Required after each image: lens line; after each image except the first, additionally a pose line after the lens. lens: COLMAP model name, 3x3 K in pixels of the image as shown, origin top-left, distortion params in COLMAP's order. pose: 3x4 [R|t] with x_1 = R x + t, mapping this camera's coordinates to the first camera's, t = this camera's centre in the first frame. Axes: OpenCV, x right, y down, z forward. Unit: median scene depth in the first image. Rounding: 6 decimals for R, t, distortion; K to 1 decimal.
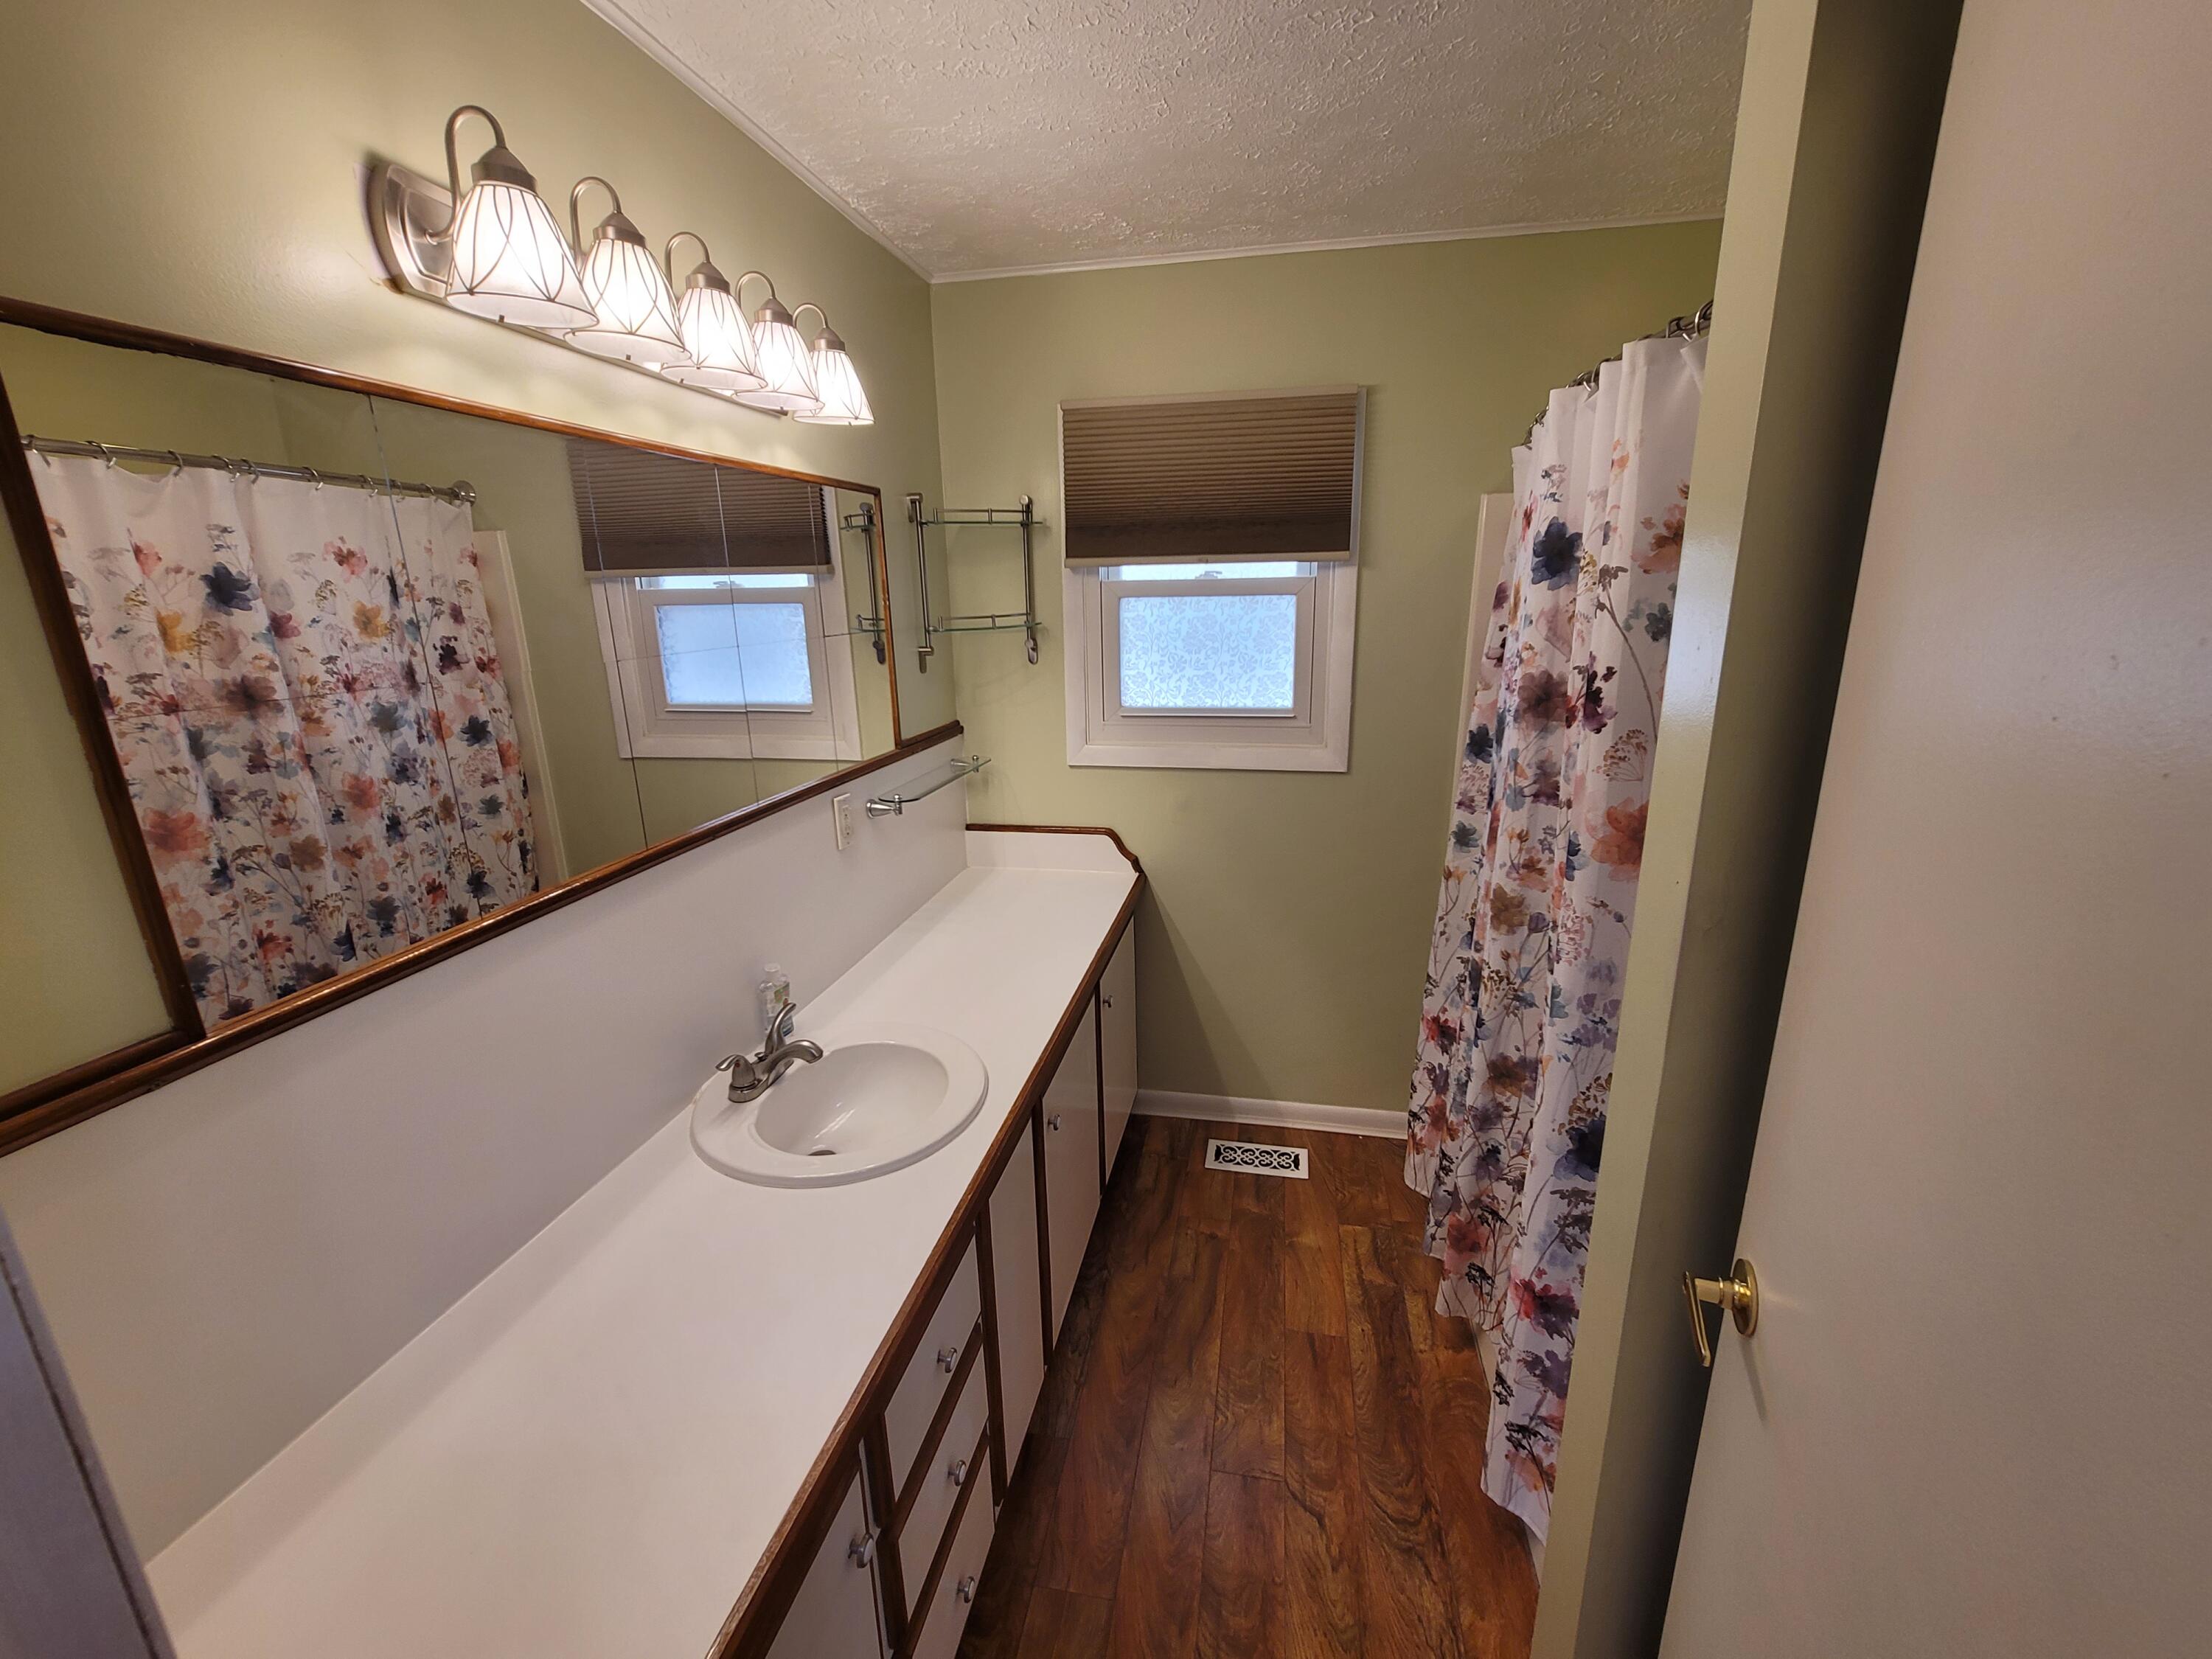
lens RADIAL K [[917.8, 0, 1107.9], [0, 917.8, 834.2], [0, 0, 1]] dist [-0.004121, 0.000054]
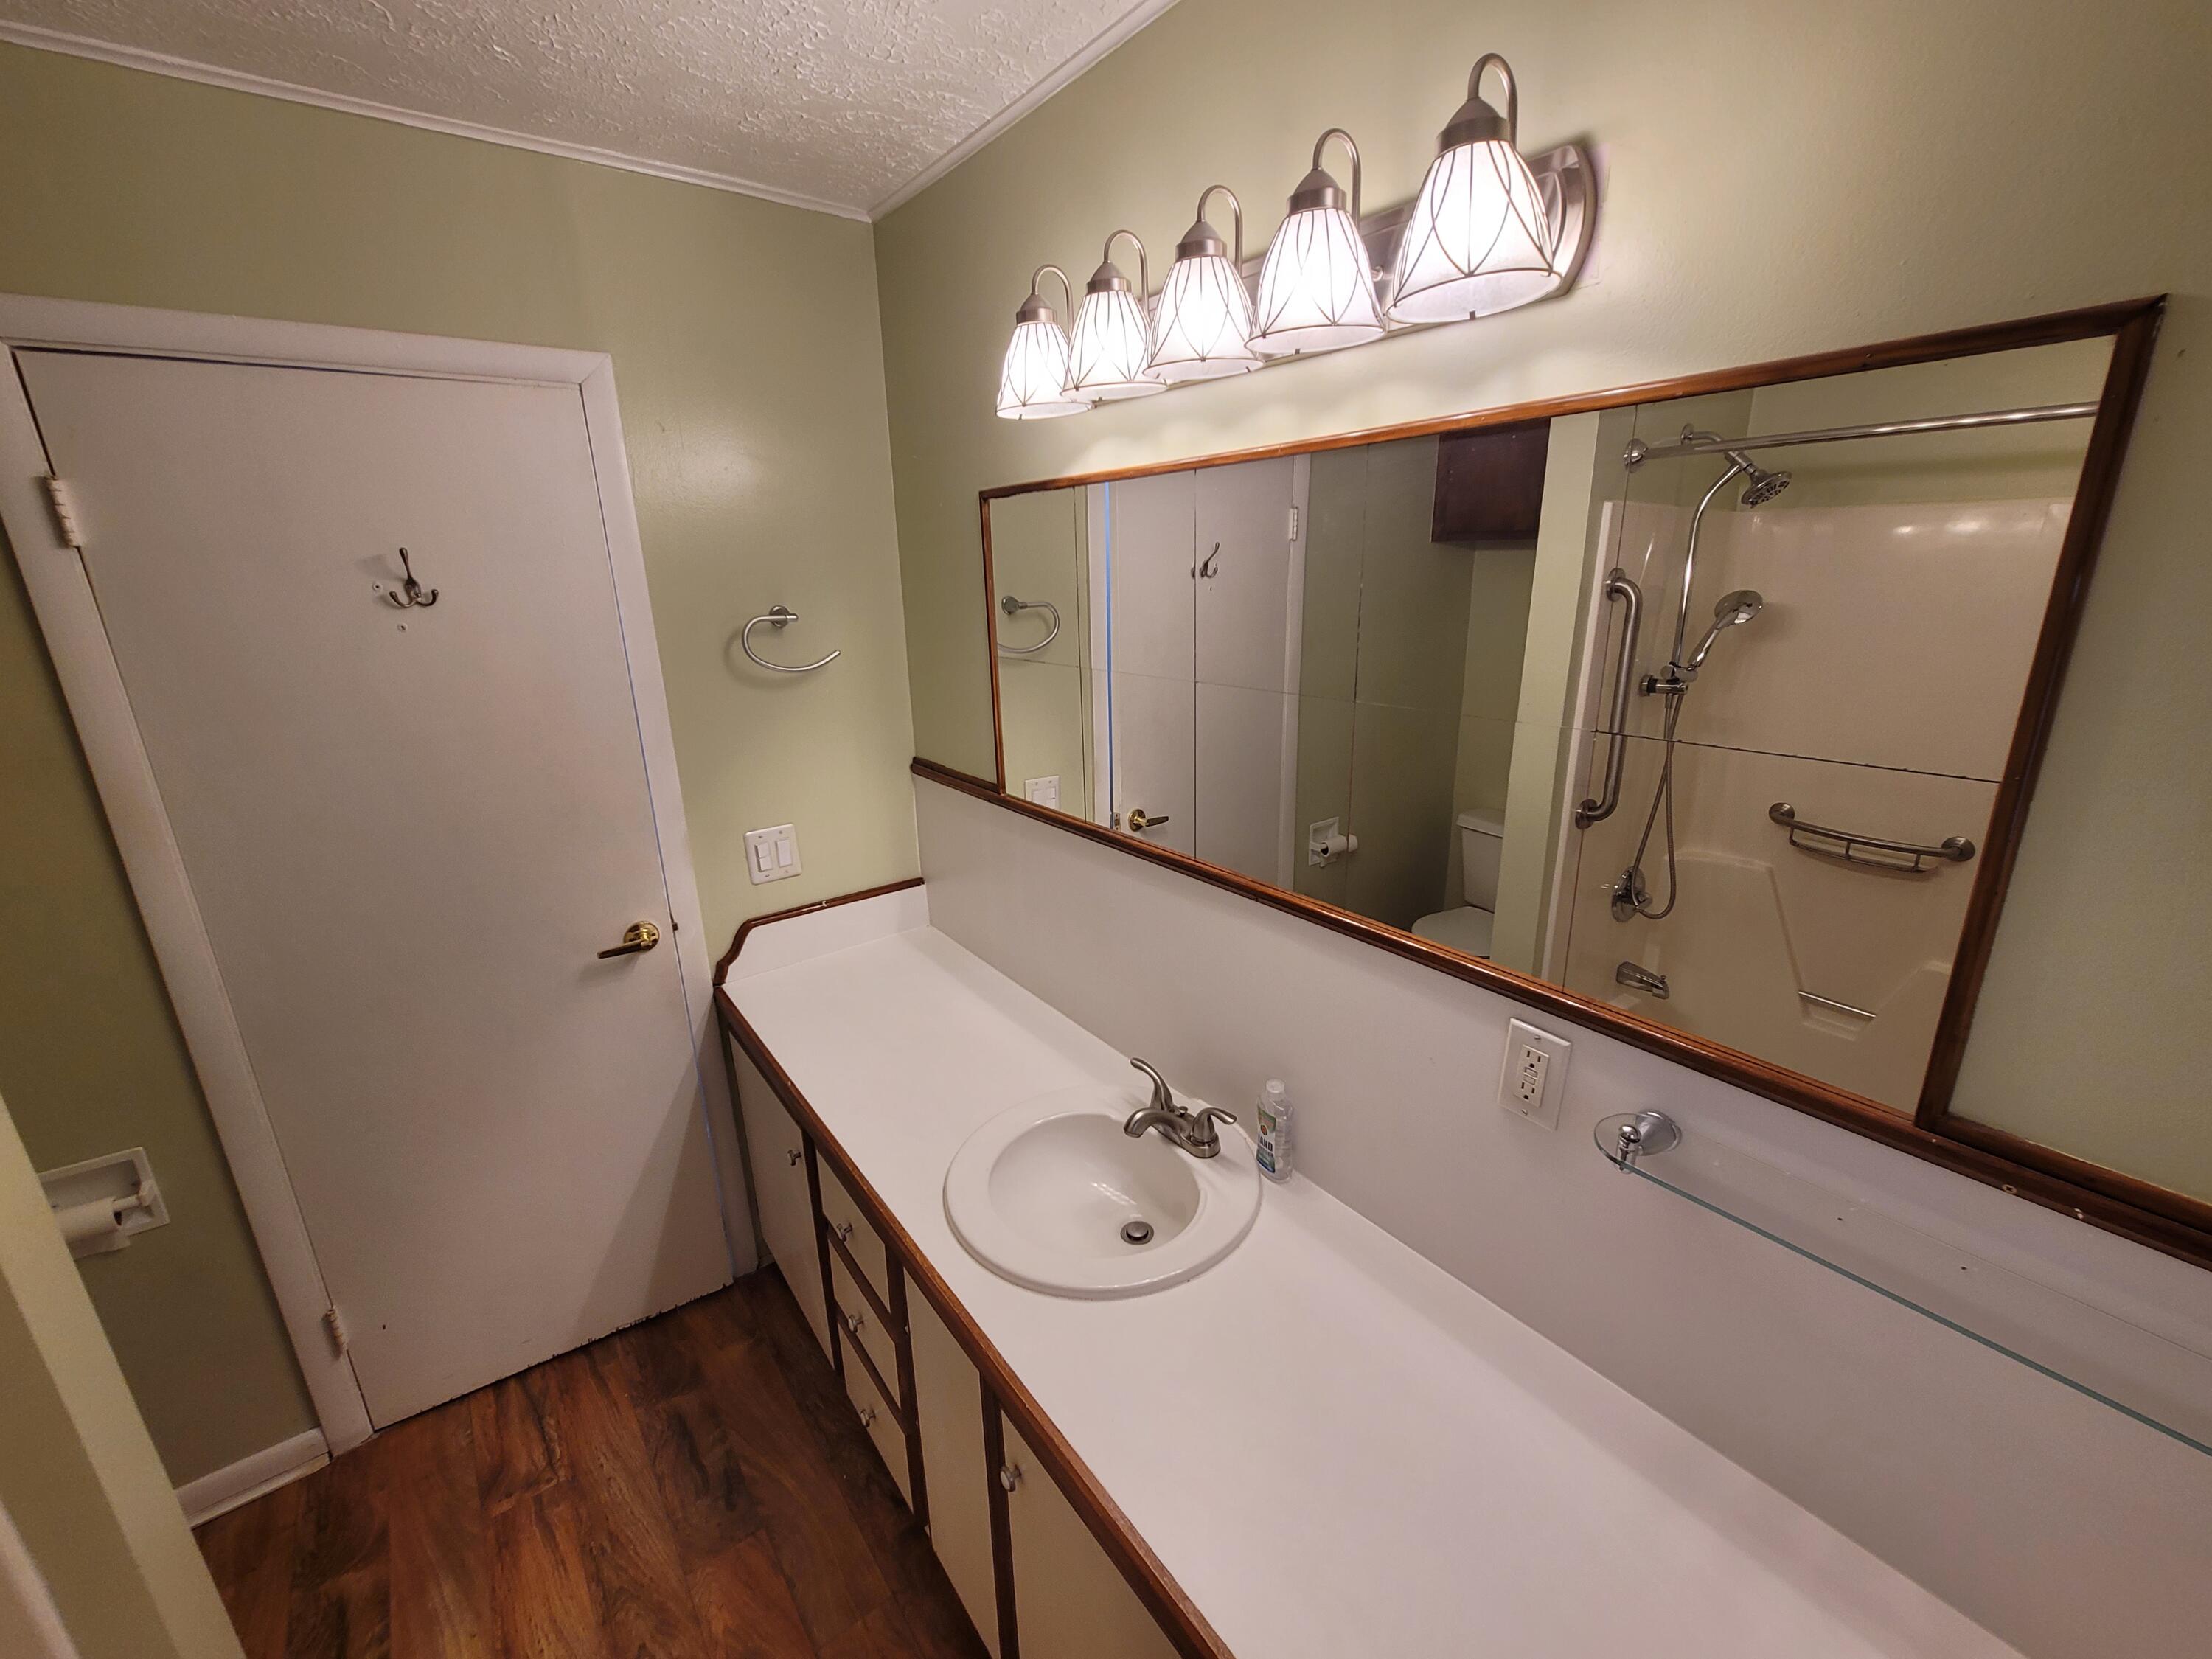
lens RADIAL K [[917.8, 0, 1107.9], [0, 917.8, 834.2], [0, 0, 1]] dist [-0.004121, 0.000054]
pose [[-0.671716, 0.236983, -0.701881, 0.295884], [-0.165265, 0.875638, 0.453813, -0.459728], [0.722139, 0.420829, -0.549015, 1.475350]]
